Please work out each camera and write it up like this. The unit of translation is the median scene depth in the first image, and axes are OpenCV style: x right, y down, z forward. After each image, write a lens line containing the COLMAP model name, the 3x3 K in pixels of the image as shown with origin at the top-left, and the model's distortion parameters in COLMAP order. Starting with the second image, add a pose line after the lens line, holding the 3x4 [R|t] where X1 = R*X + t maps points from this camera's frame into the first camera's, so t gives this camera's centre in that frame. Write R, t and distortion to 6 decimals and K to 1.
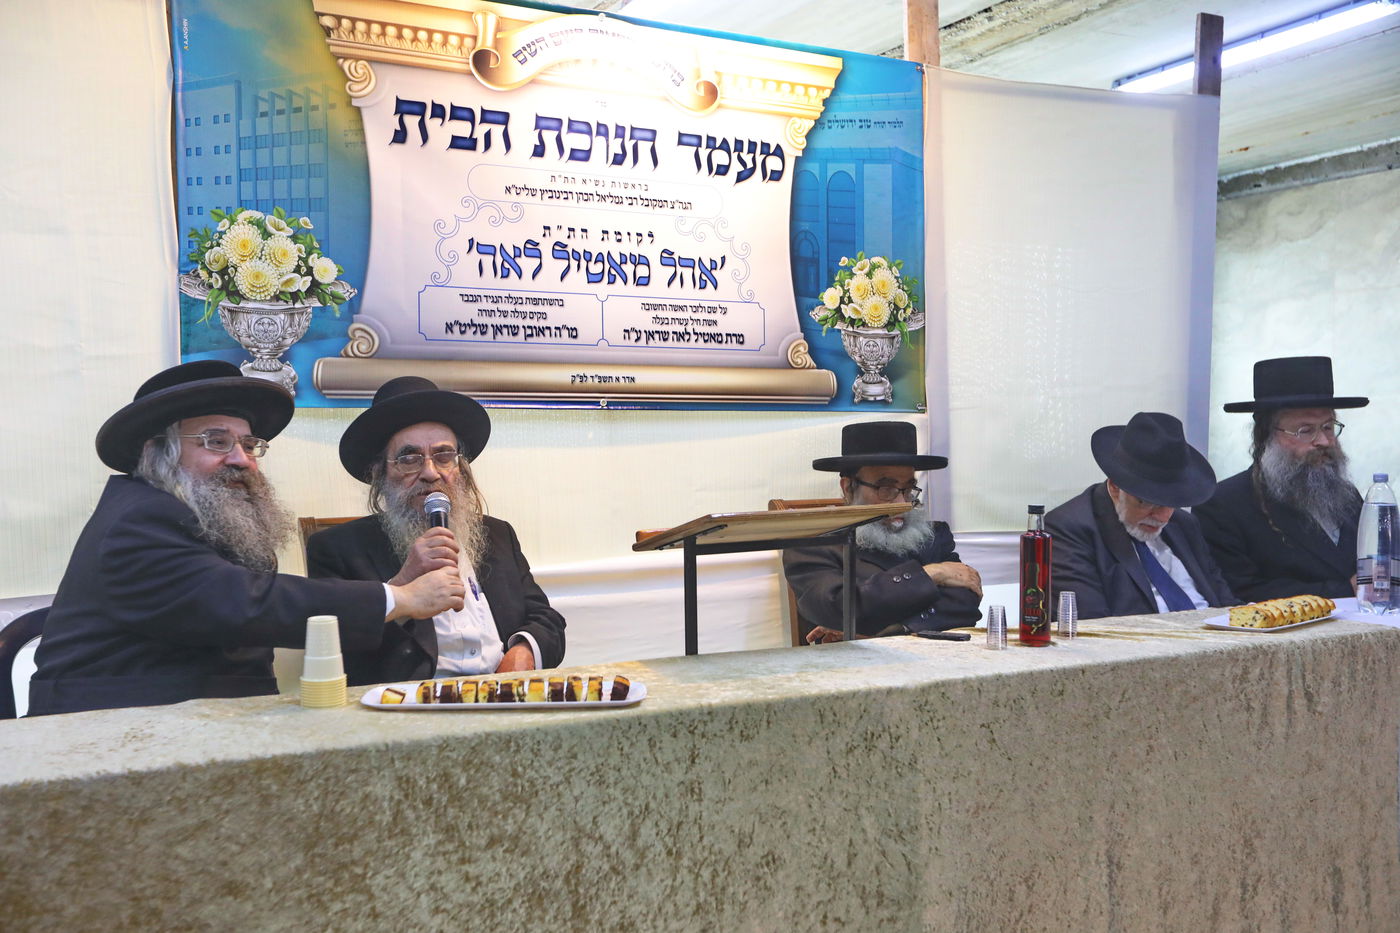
lens RADIAL K [[1376.5, 0, 712.6], [0, 1376.5, 465.3], [0, 0, 1]] dist [0.069306, 0.000000]
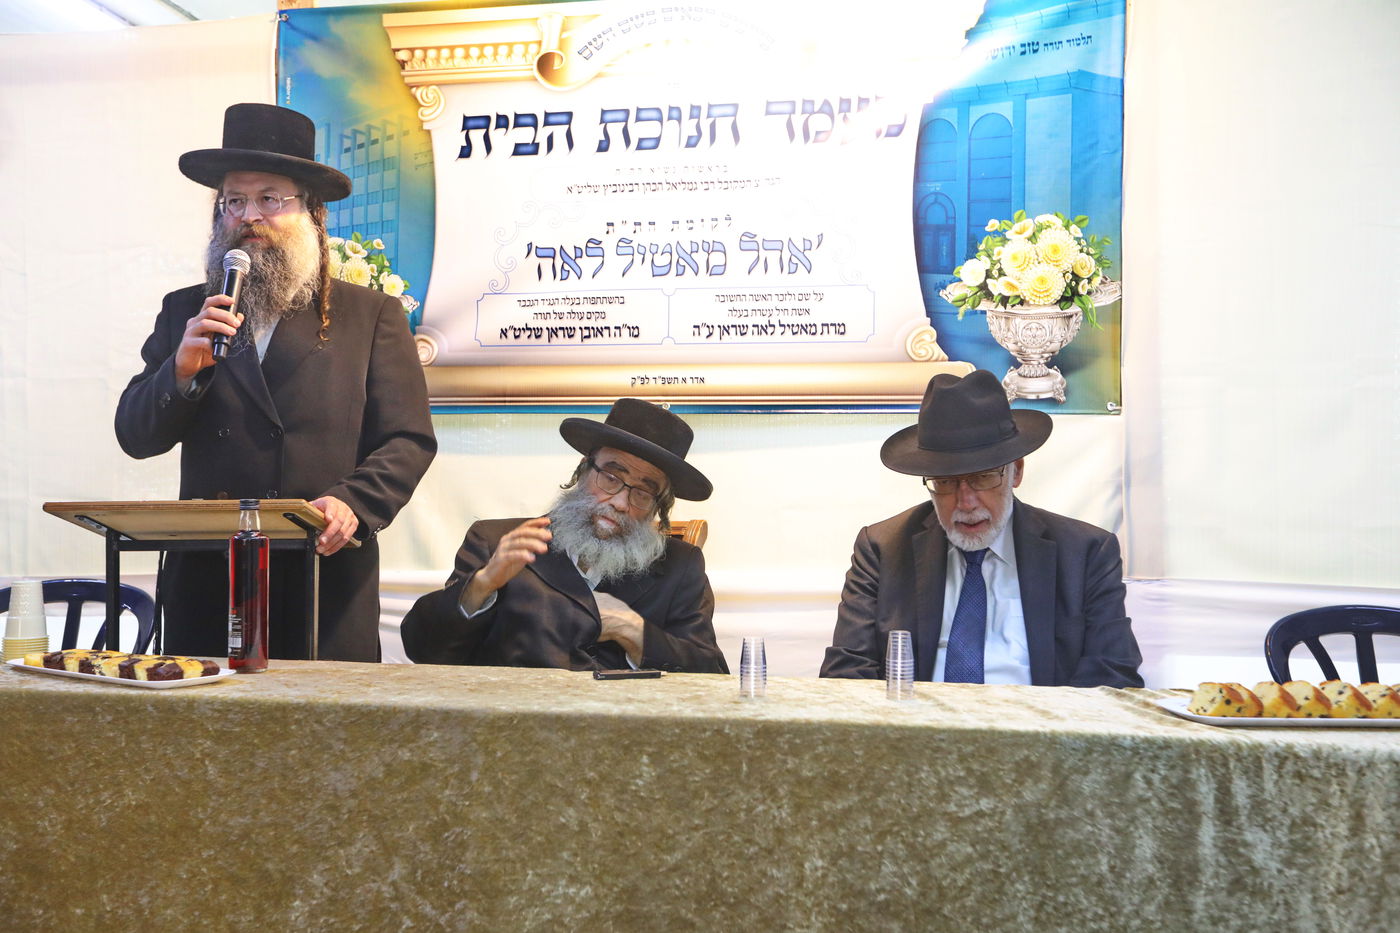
lens RADIAL K [[1376.5, 0, 700.5], [0, 1376.5, 446.8], [0, 0, 1]] dist [0.069306, 0.000000]
pose [[0.762690, -0.018160, -0.646509, 0.539416], [-0.028378, 0.997703, -0.061502, 0.037535], [0.646141, 0.065254, 0.760423, 0.330236]]
